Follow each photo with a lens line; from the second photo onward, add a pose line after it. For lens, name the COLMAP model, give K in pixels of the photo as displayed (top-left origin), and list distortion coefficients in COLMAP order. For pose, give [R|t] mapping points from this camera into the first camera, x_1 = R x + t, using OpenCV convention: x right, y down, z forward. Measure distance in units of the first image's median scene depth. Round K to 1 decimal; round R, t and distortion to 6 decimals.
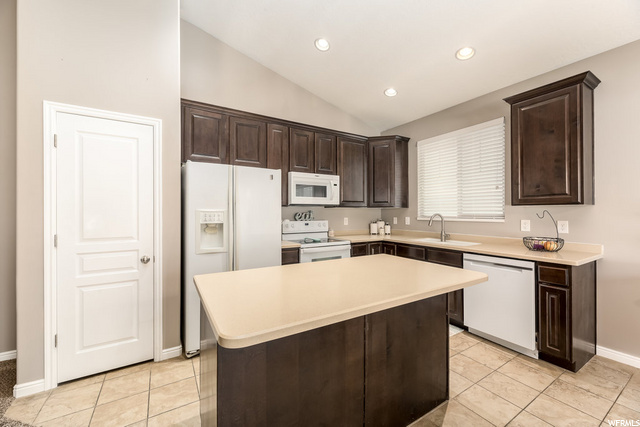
lens RADIAL K [[253.8, 0, 320.0], [0, 253.8, 213.5], [0, 0, 1]] dist [0.000042, -0.000061]
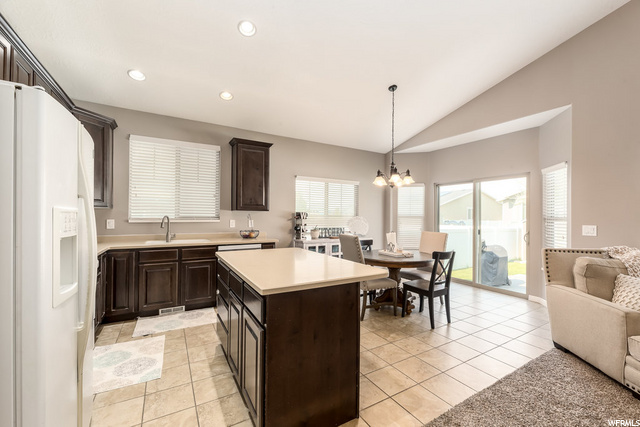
lens RADIAL K [[261.6, 0, 320.0], [0, 261.6, 213.5], [0, 0, 1]] dist [0.001268, -0.000018]
pose [[0.017724, 0.010553, 0.999787, -0.754674], [-0.003669, 0.999938, -0.010489, 0.001980], [-0.999836, -0.003482, 0.017761, 0.460165]]
